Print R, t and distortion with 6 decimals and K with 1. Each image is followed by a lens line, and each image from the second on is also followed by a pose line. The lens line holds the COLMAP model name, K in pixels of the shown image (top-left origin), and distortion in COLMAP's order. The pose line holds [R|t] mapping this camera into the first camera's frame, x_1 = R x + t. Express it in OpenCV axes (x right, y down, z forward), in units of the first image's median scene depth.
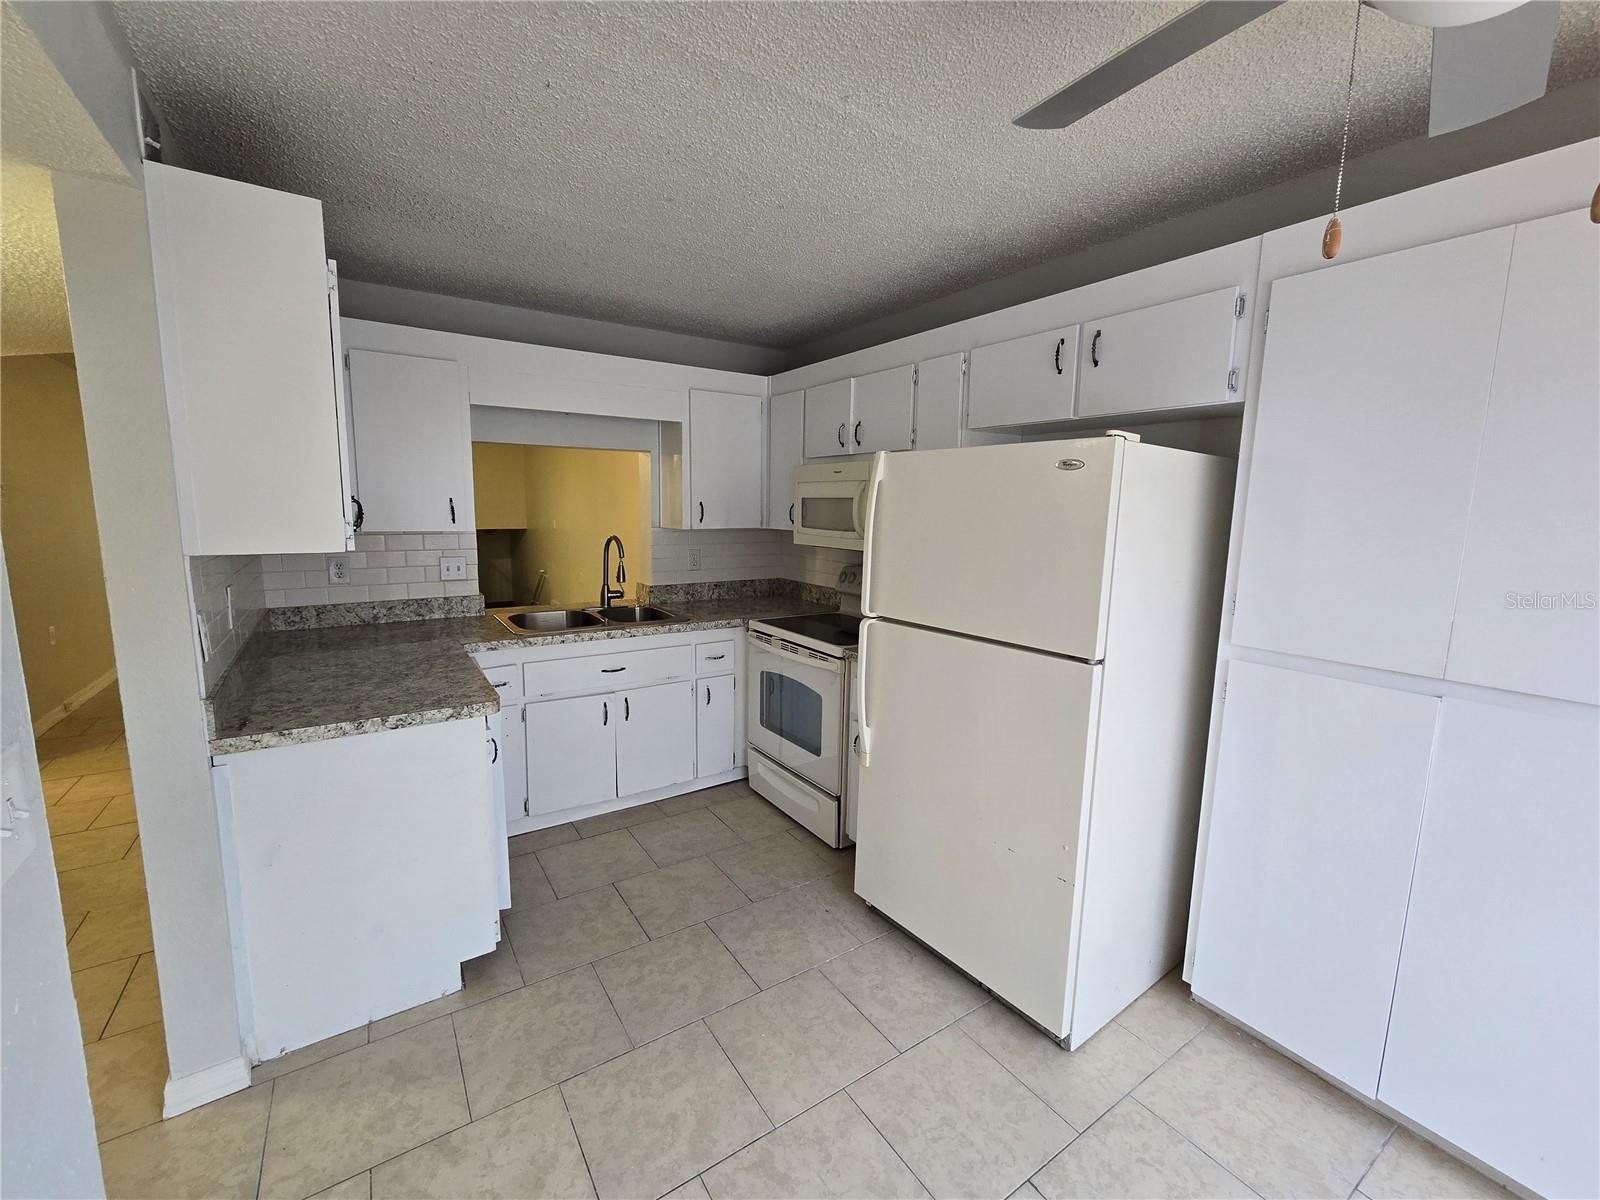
lens RADIAL K [[653.6, 0, 791.5], [0, 653.6, 594.0], [0, 0, 1]] dist [-0.001229, 0.002284]
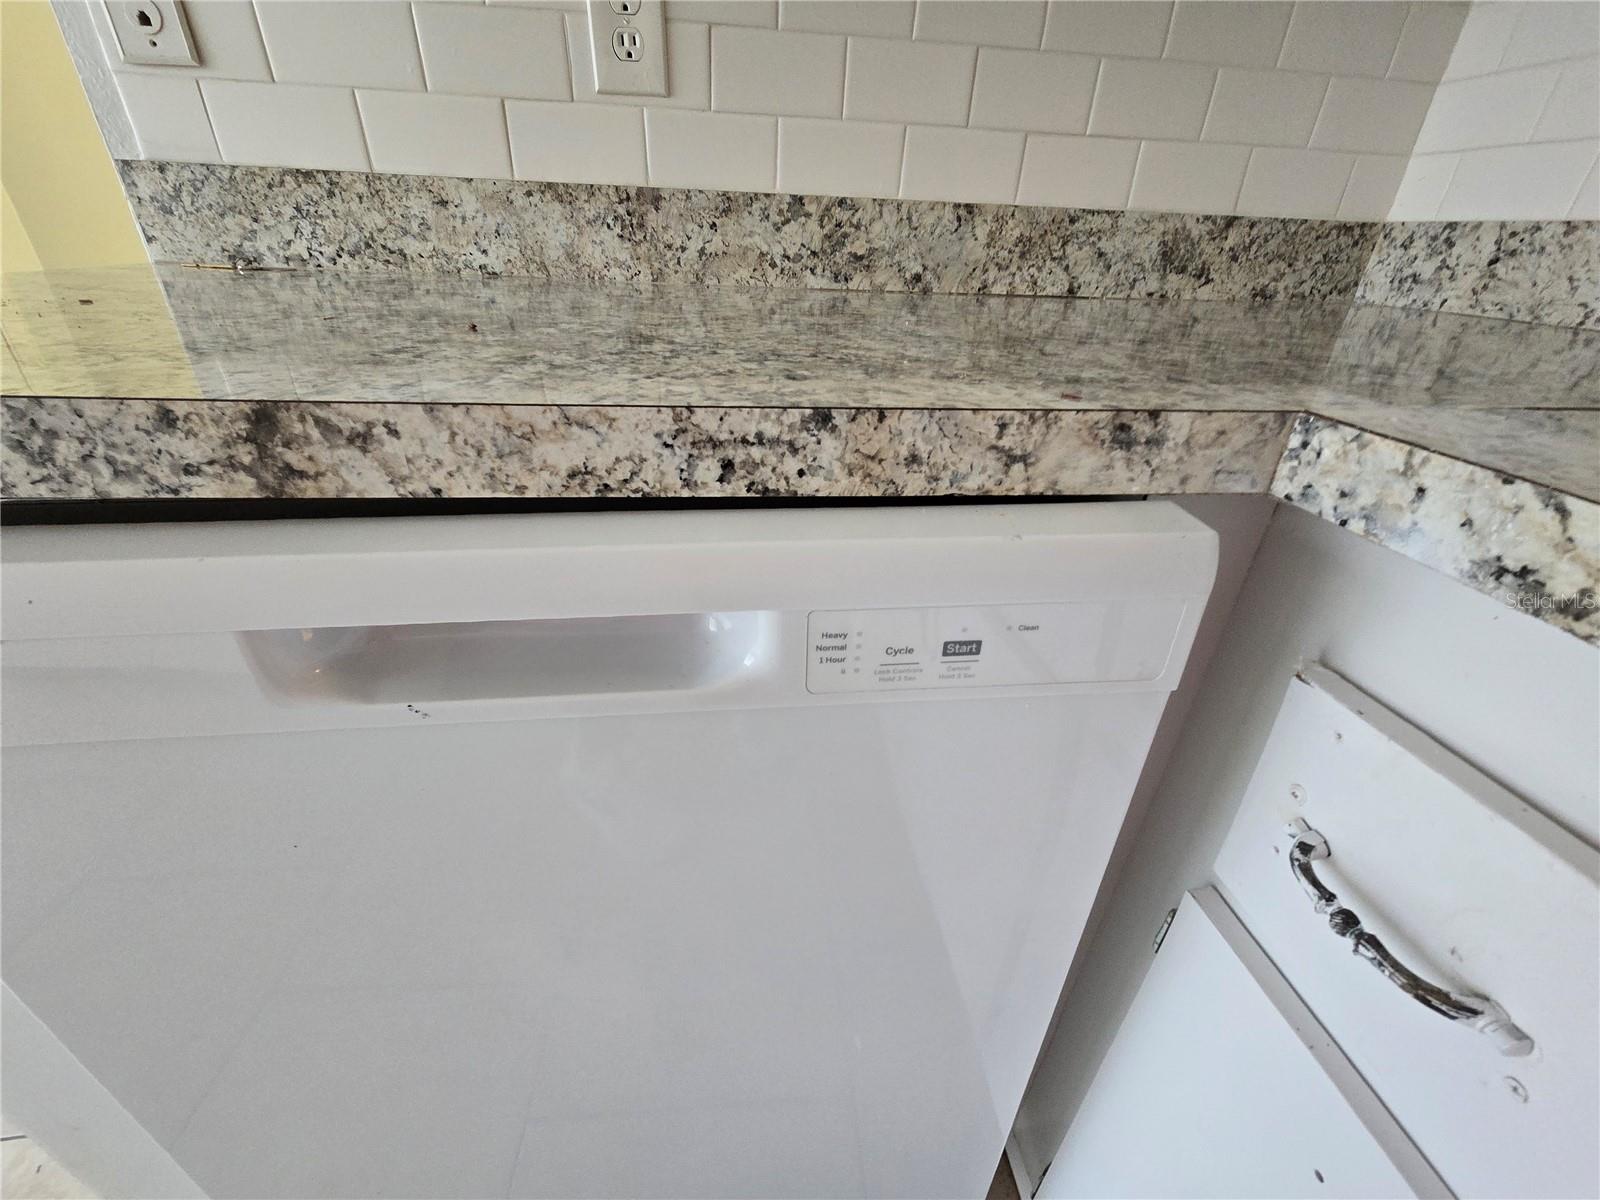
lens RADIAL K [[653.6, 0, 807.2], [0, 653.6, 588.0], [0, 0, 1]] dist [-0.001229, 0.002284]
pose [[-0.435158, 0.407822, -0.802694, -0.334646], [-0.167920, 0.839128, 0.517366, 0.053185], [0.884557, 0.359924, -0.296672, 0.887625]]
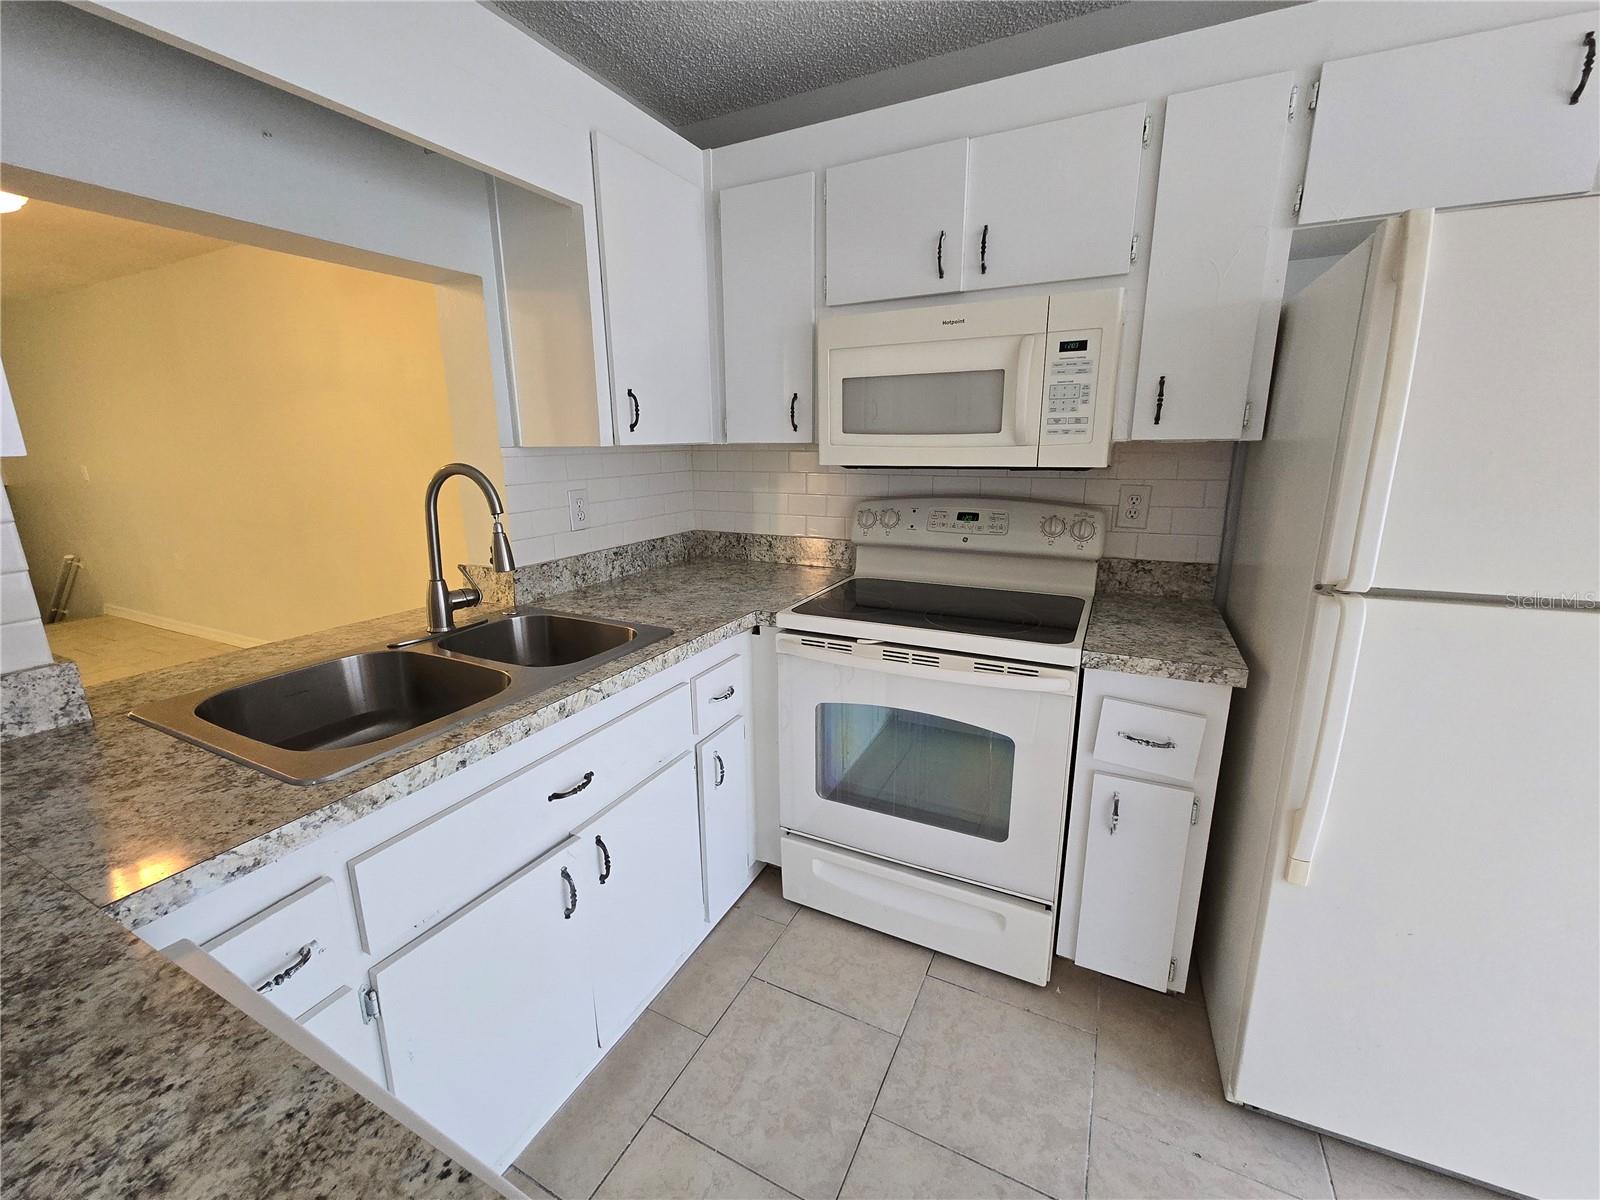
lens RADIAL K [[653.6, 0, 791.6], [0, 653.6, 595.8], [0, 0, 1]] dist [-0.001229, 0.002284]
pose [[0.869915, -0.137499, 0.473647, -0.348274], [0.090621, 0.988563, 0.120542, -0.042345], [-0.484804, -0.061939, 0.872427, 0.609717]]
